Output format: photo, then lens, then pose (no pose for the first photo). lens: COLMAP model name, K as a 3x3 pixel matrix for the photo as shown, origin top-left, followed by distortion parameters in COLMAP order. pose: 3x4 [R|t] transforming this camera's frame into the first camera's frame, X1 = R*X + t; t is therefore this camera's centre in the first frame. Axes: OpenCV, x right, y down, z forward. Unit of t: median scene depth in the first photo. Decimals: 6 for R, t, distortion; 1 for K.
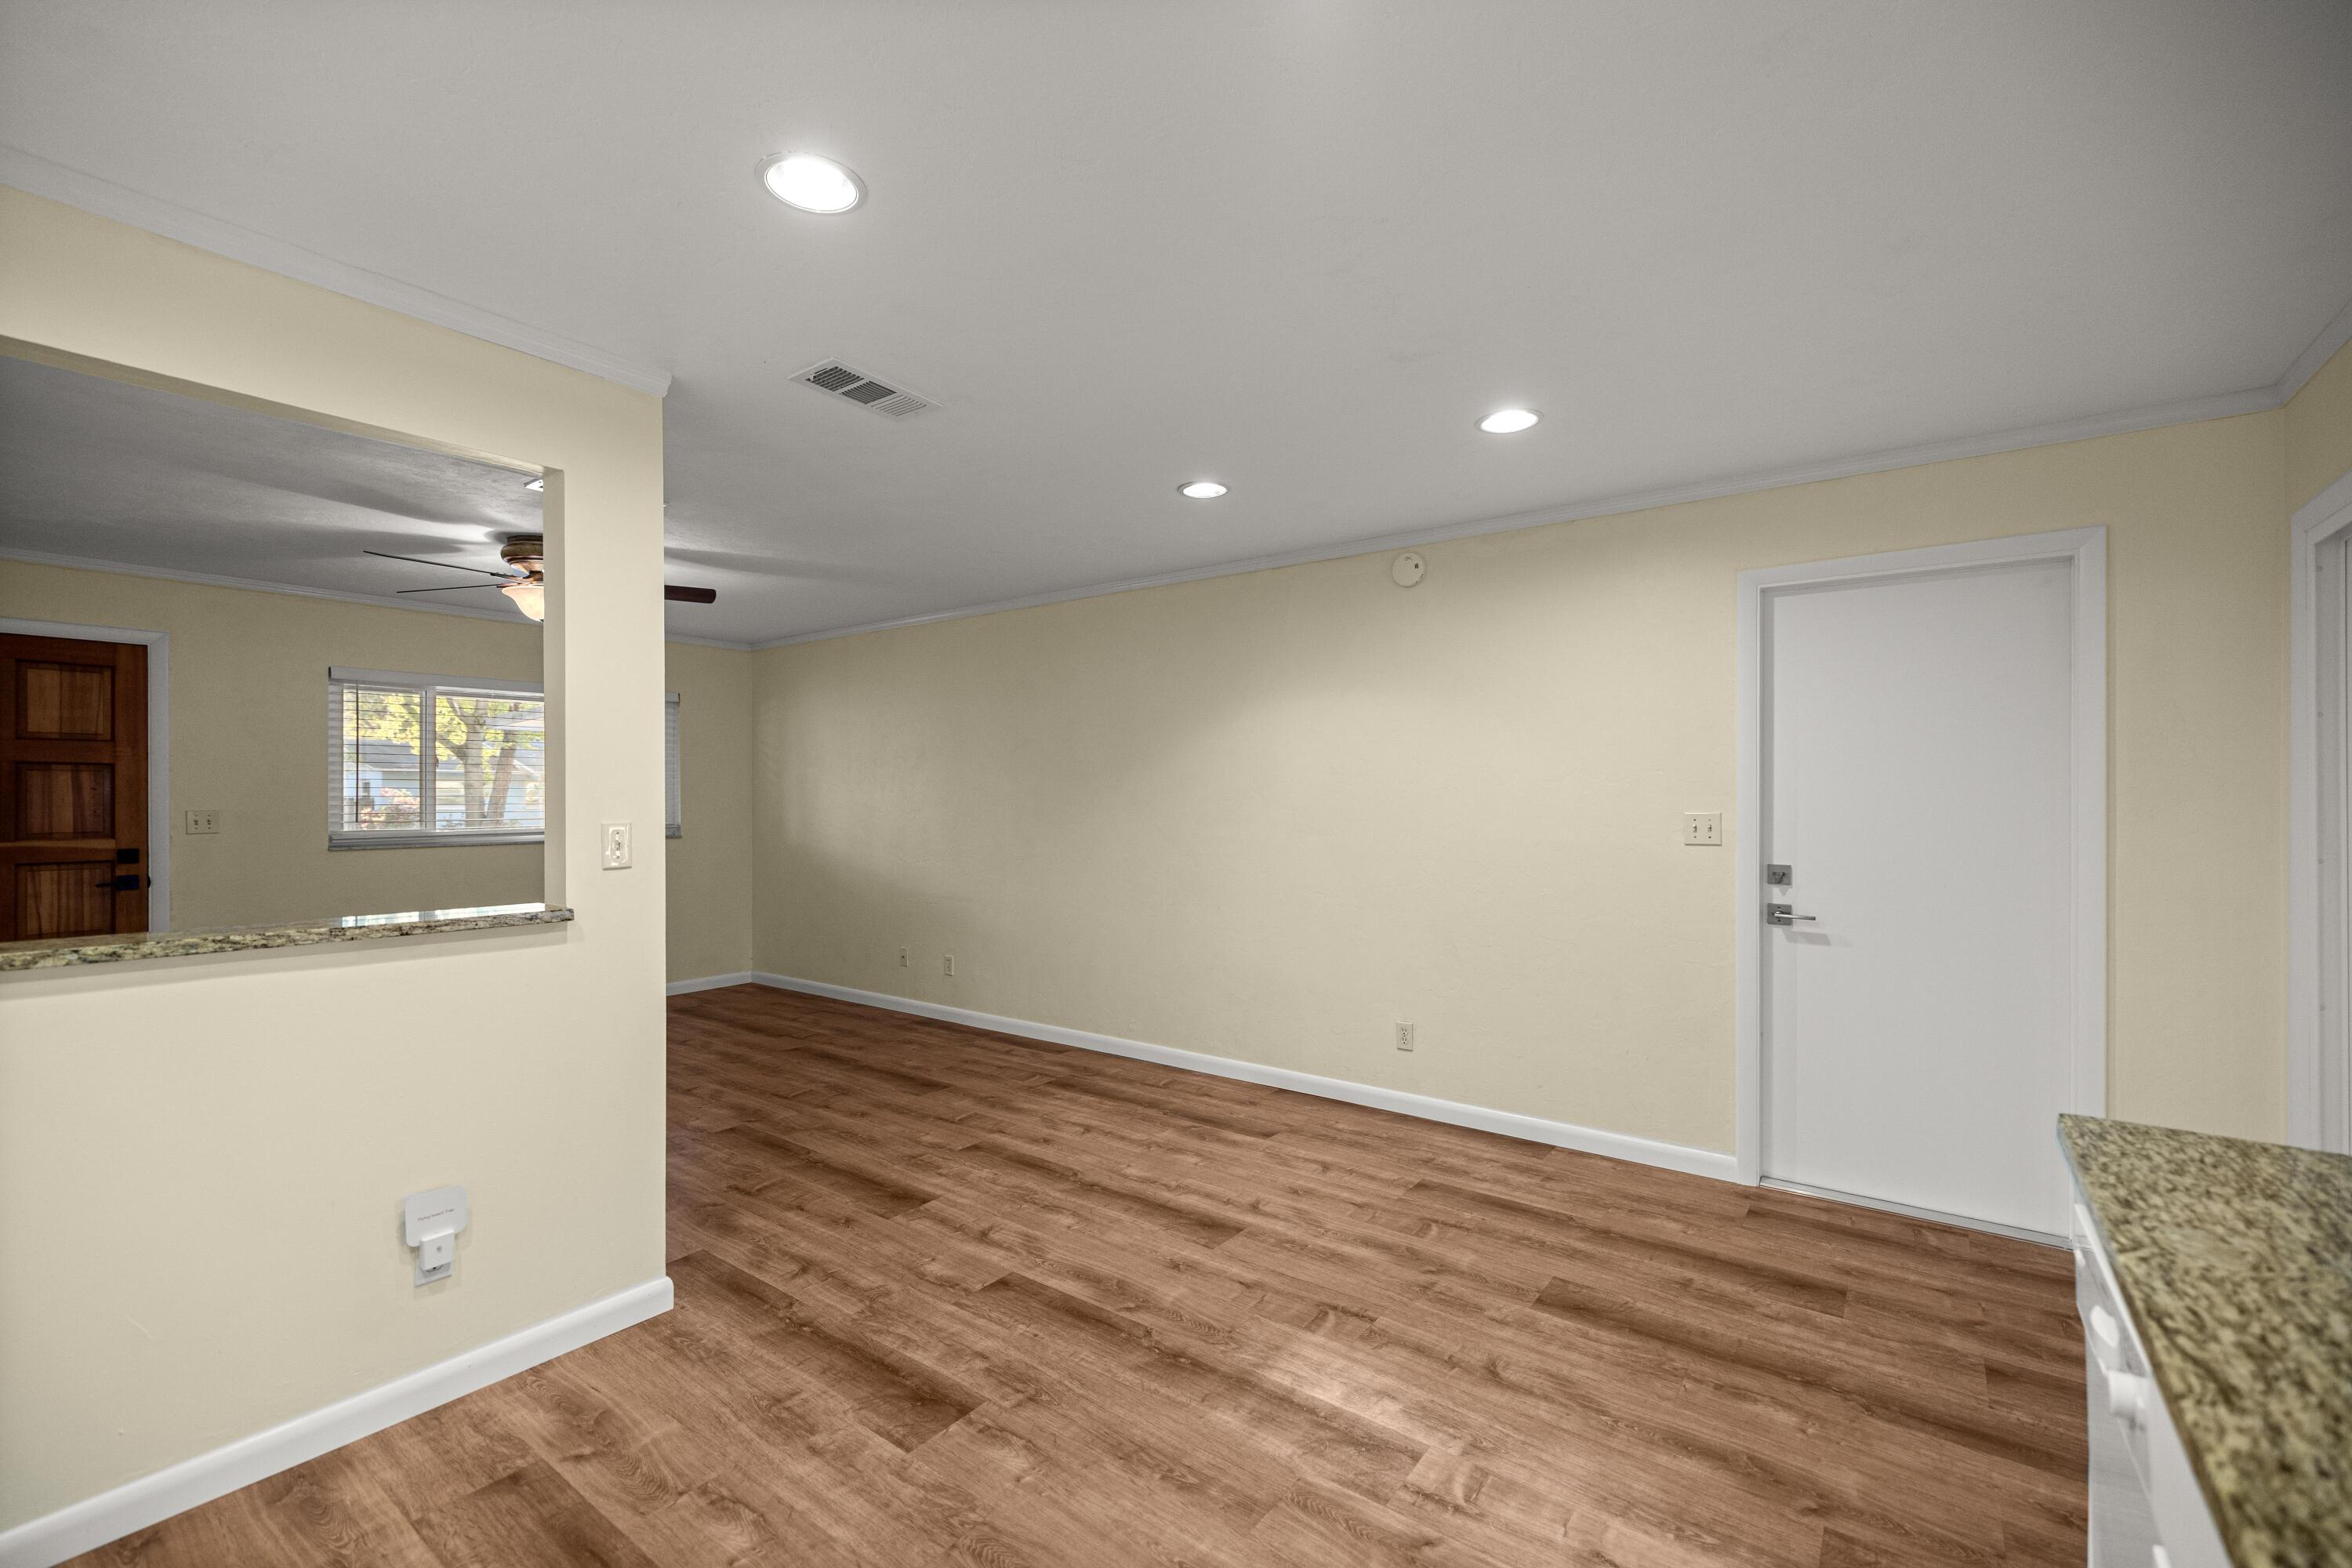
lens RADIAL K [[991.9, 0, 1170.6], [0, 991.9, 799.6], [0, 0, 1]] dist [0.002012, -0.000346]
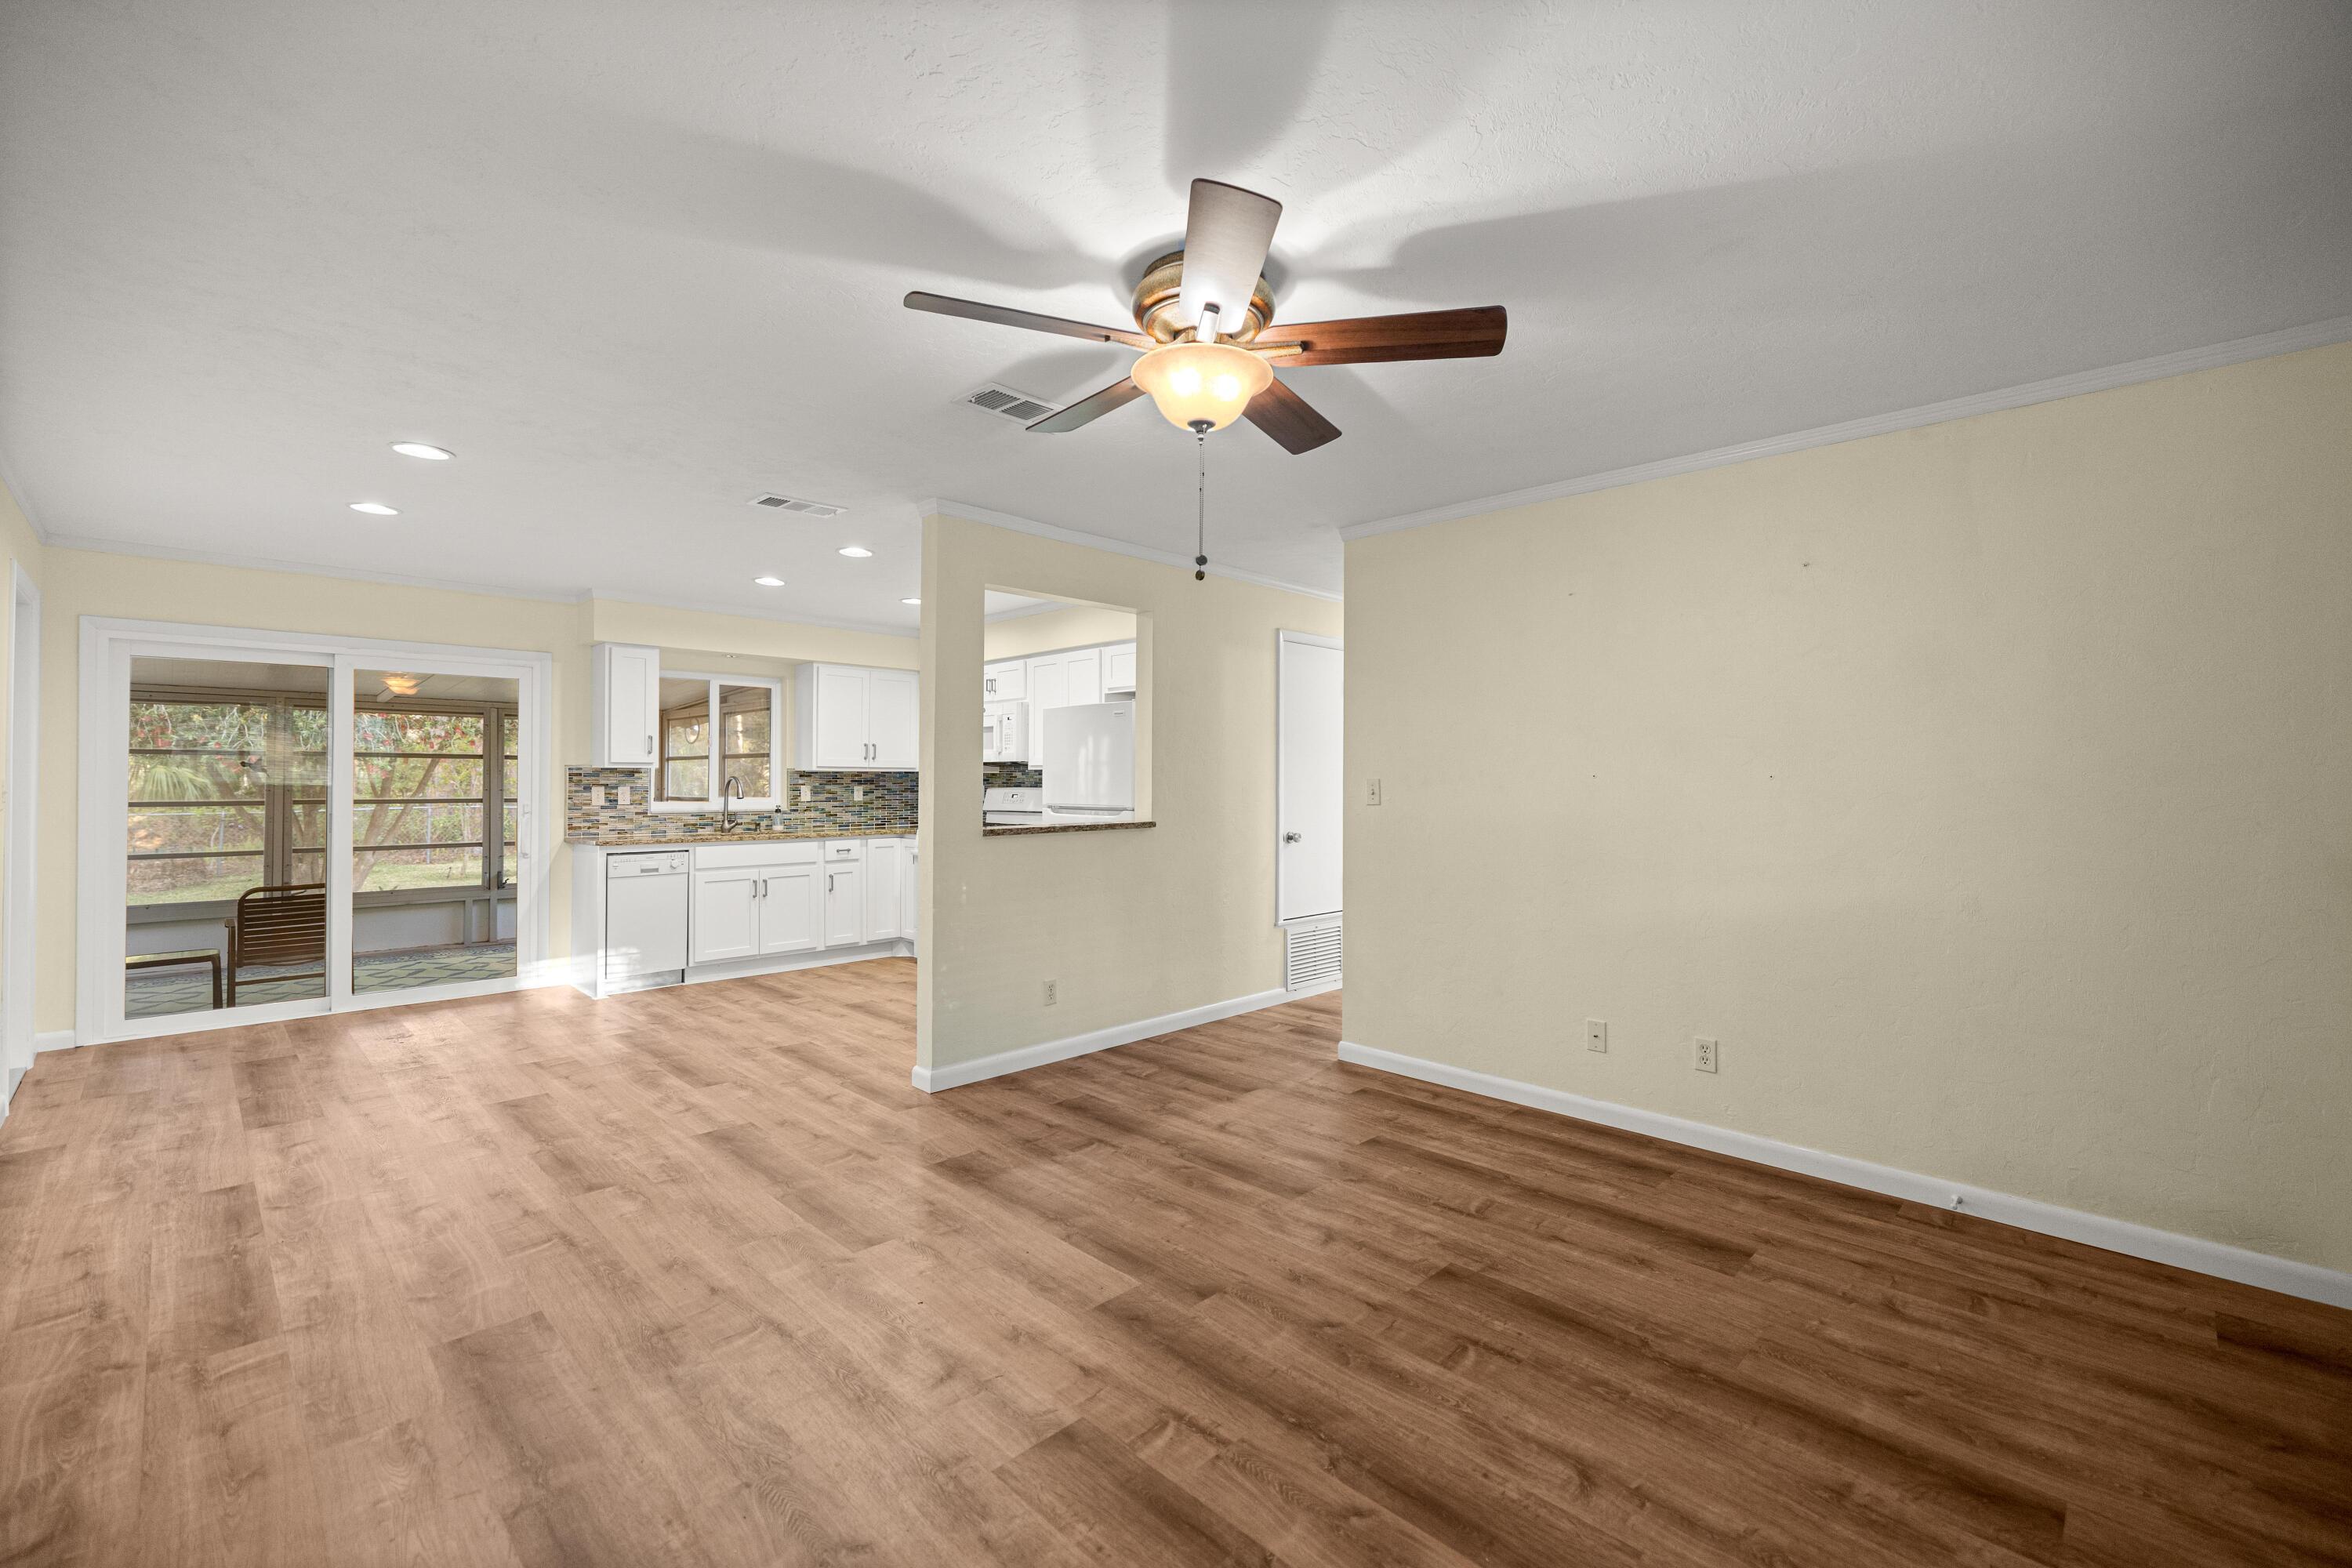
lens RADIAL K [[991.9, 0, 1187.3], [0, 991.9, 774.5], [0, 0, 1]] dist [0.002012, -0.000346]
pose [[-0.991881, -0.000231, 0.127171, -0.785952], [-0.000114, 1.000000, 0.000923, 0.004763], [-0.127172, 0.000901, -0.991880, 1.738941]]
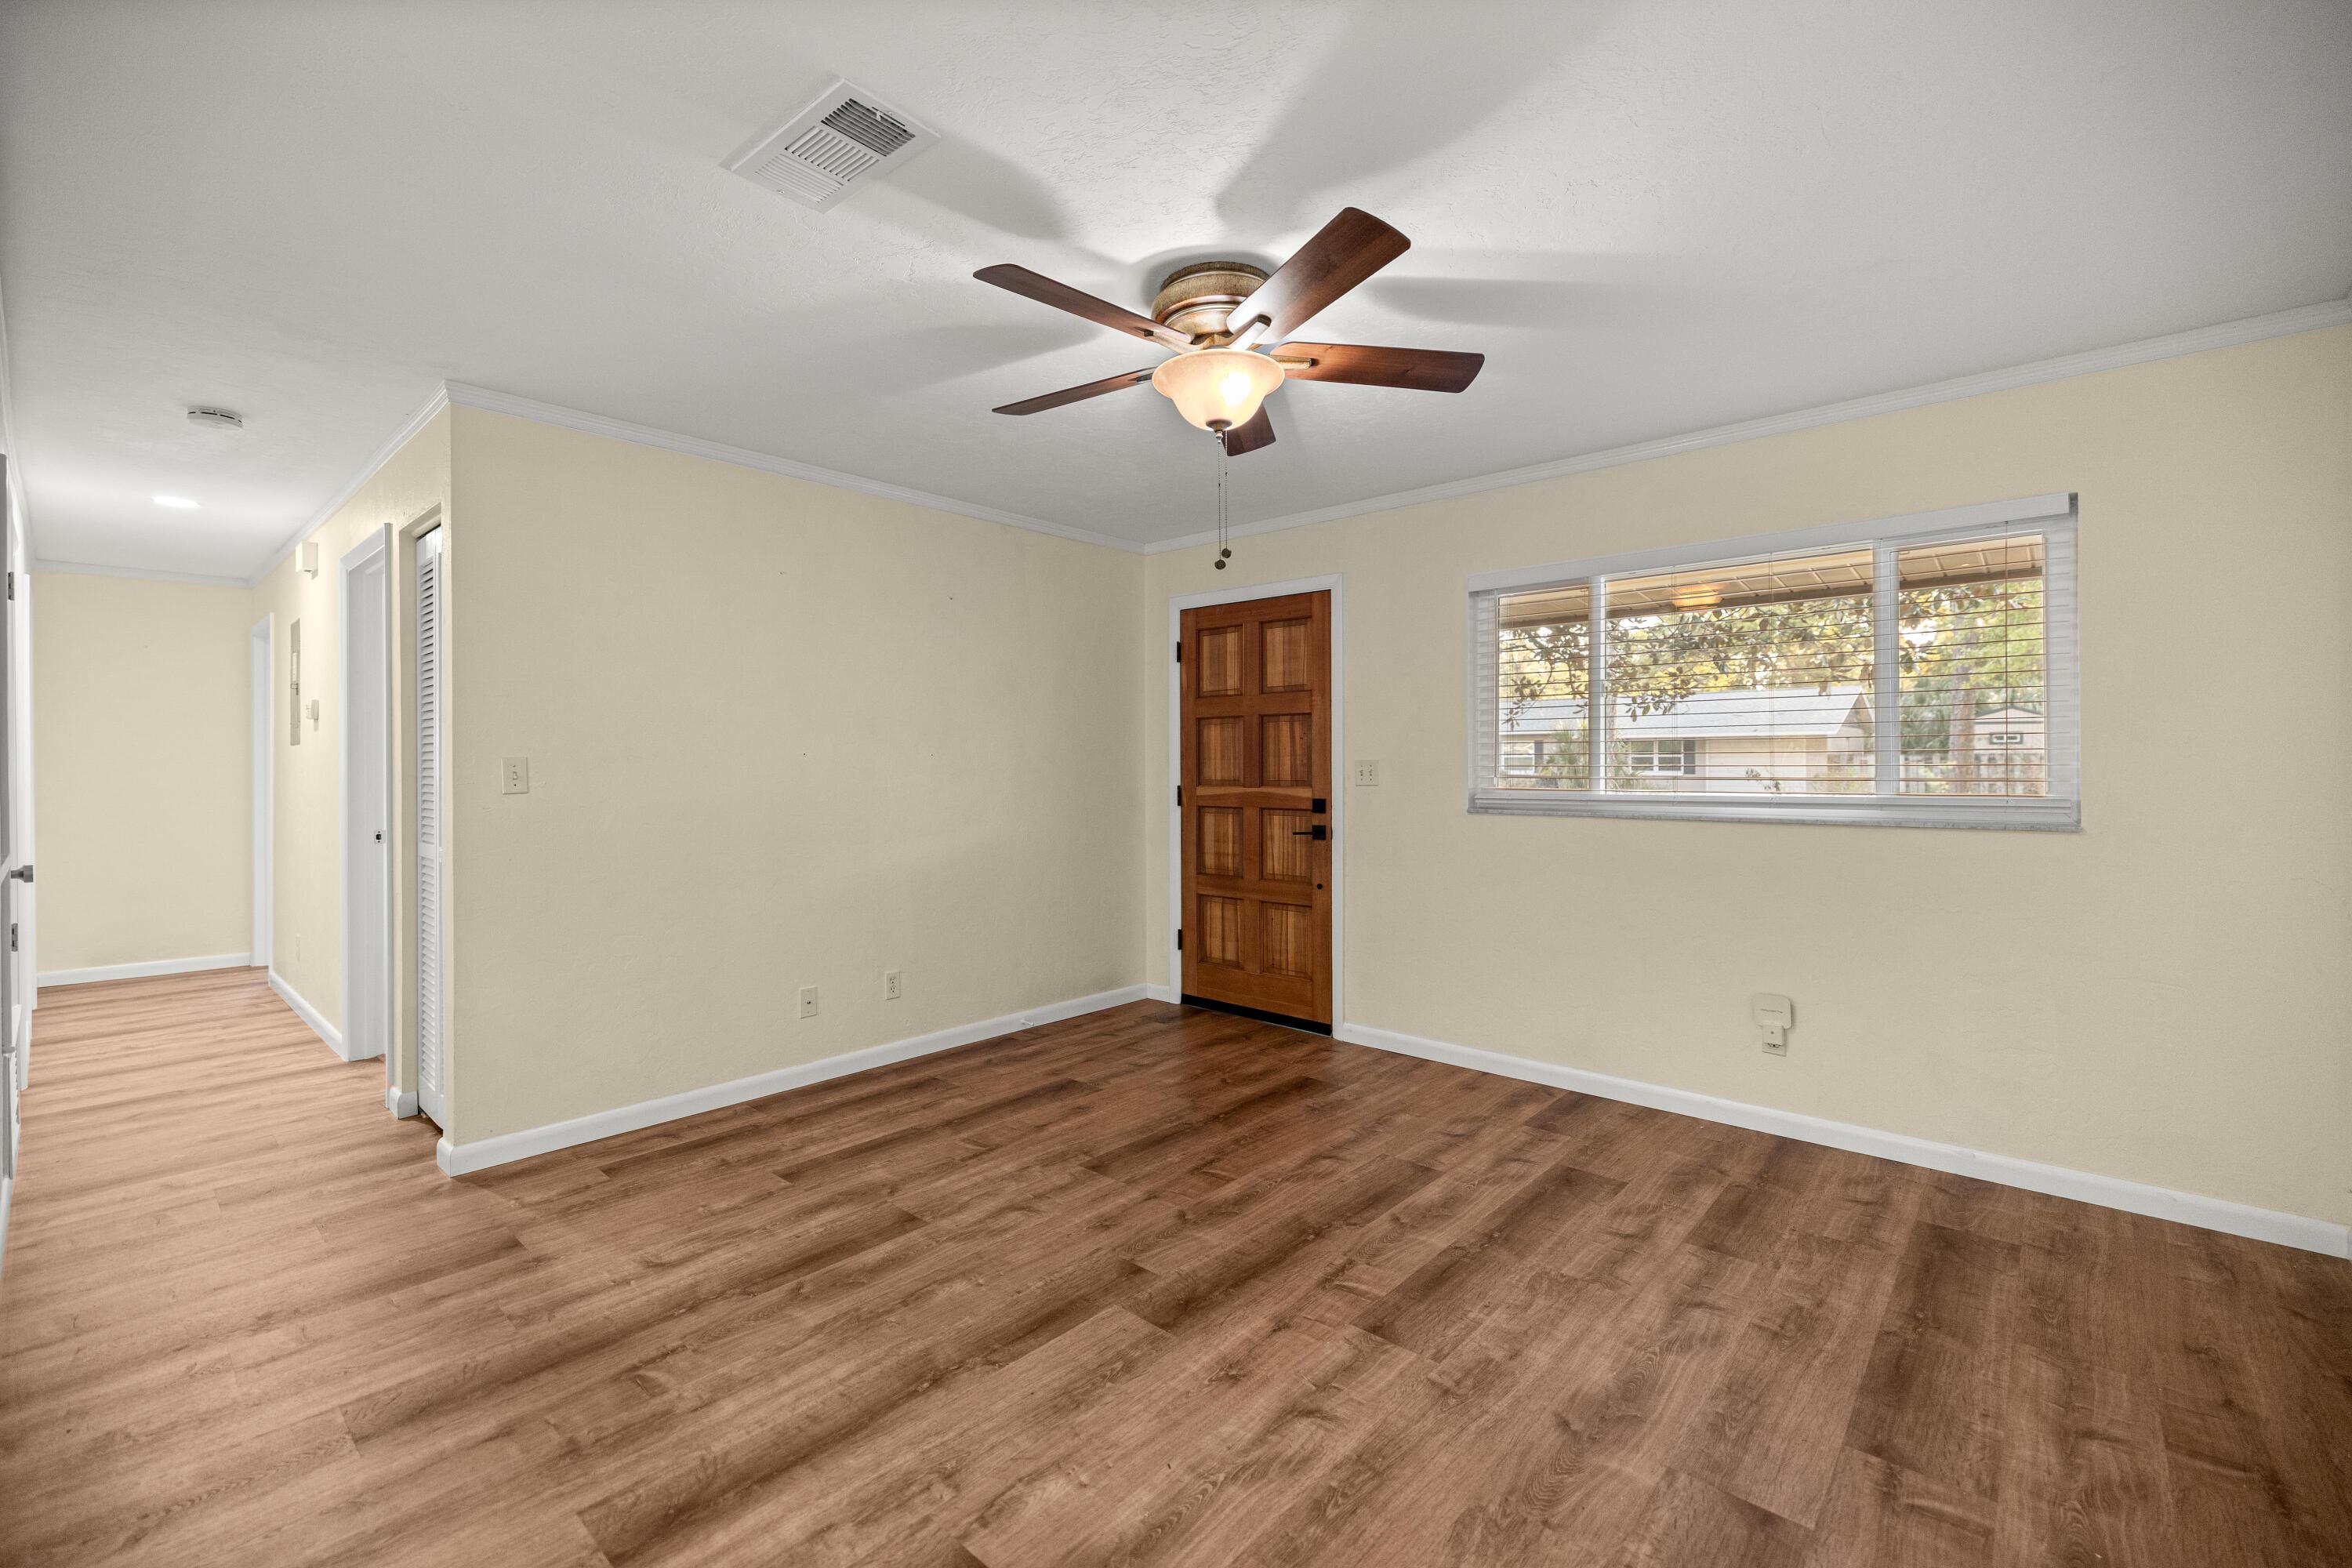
lens RADIAL K [[991.9, 0, 1159.0], [0, 991.9, 752.7], [0, 0, 1]] dist [0.002012, -0.000346]
pose [[-0.093478, -0.006238, -0.995602, -0.061224], [-0.000590, 0.999981, -0.006210, 0.012898], [0.995621, 0.000007, -0.093480, 1.161873]]
